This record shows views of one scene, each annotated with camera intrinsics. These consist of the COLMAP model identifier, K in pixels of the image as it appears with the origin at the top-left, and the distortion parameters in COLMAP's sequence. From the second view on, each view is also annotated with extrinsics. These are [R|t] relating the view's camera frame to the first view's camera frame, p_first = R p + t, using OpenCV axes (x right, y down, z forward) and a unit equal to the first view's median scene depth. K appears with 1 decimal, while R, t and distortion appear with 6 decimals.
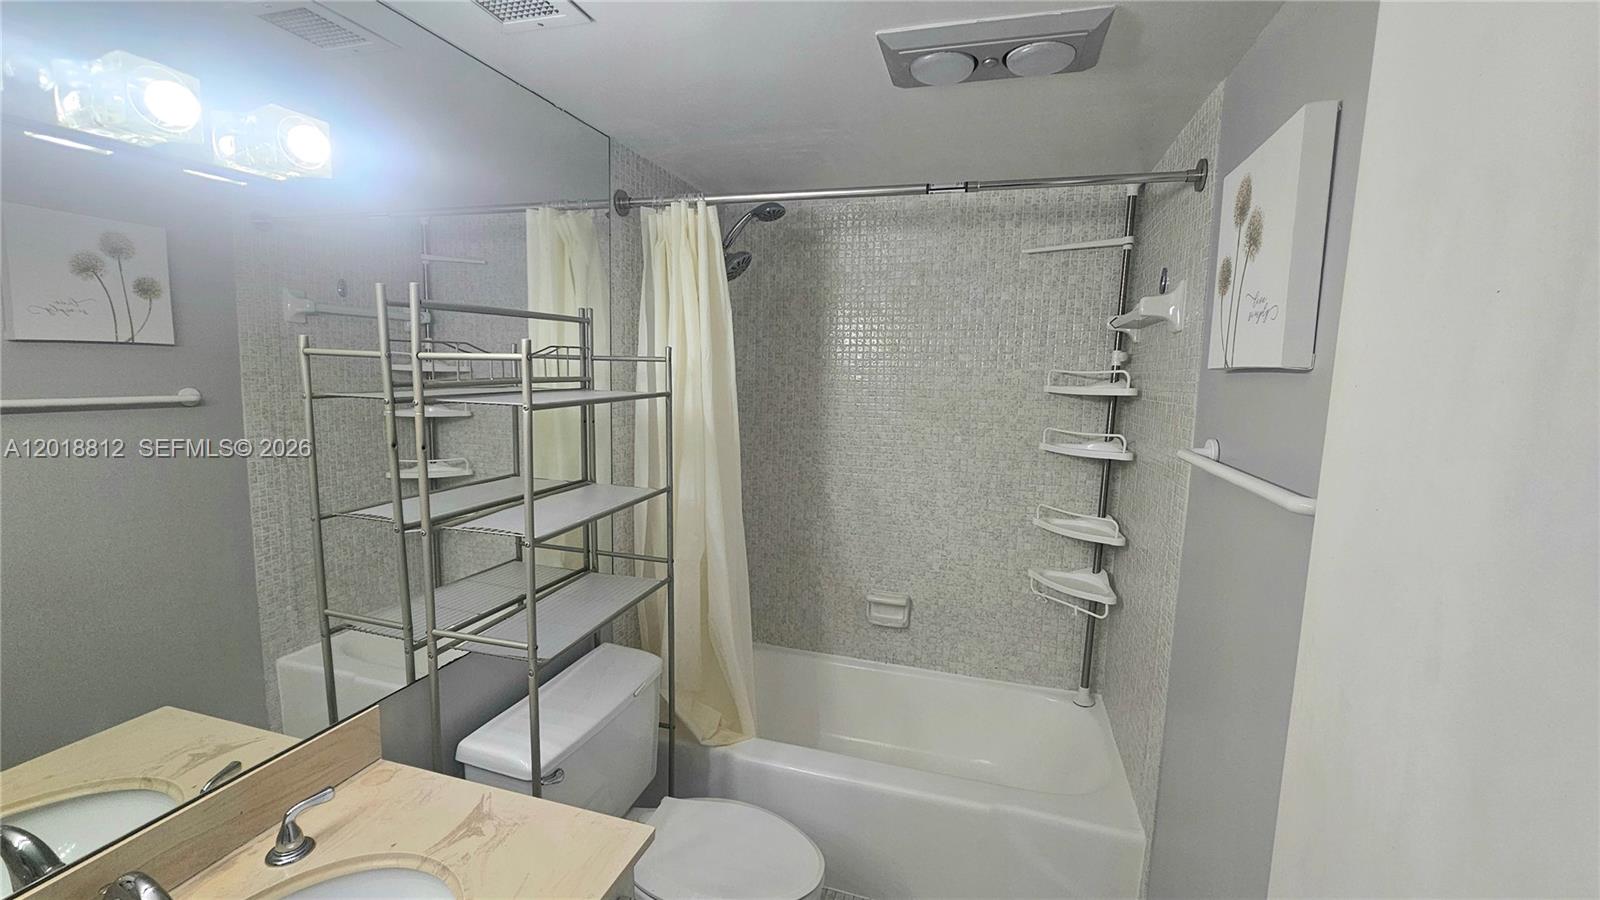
lens RADIAL K [[648.6, 0, 805.7], [0, 648.6, 444.4], [0, 0, 1]] dist [-0.006539, 0.000334]
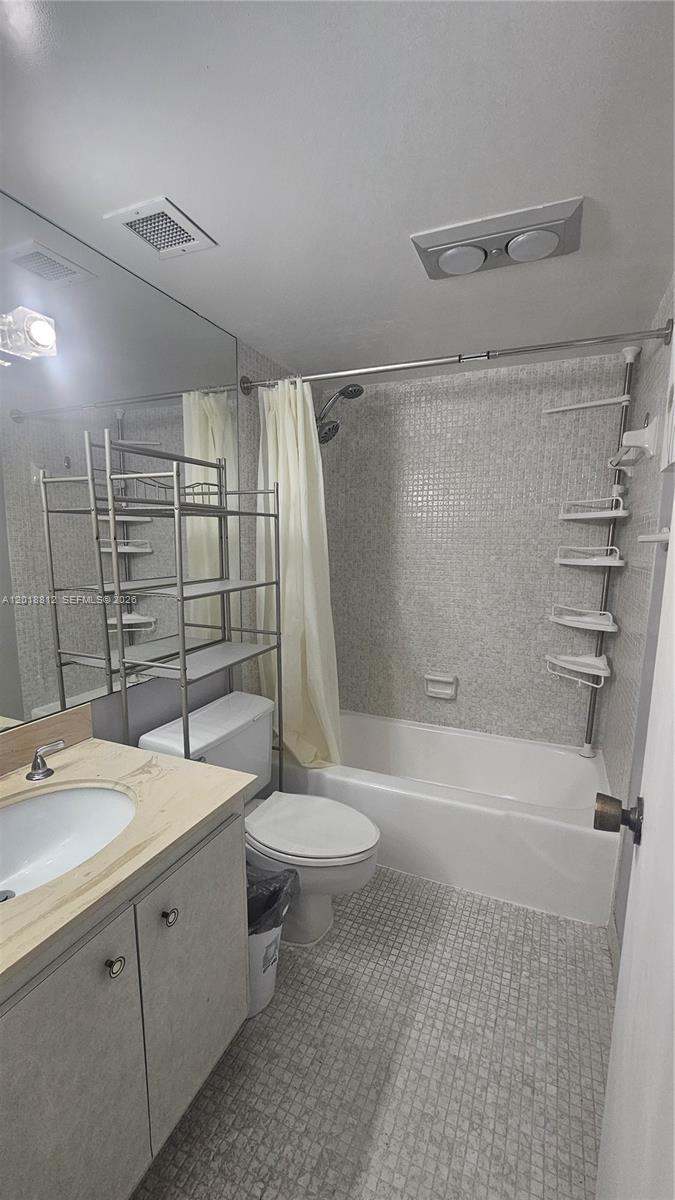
lens RADIAL K [[486.5, 0, 335.2], [0, 486.5, 608.7], [0, 0, 1]] dist [-0.006539, 0.000334]
pose [[0.992199, 0.005521, -0.124544, 0.048316], [-0.001203, 0.999396, 0.034724, 0.082331], [0.124660, -0.034303, 0.991606, -0.057021]]
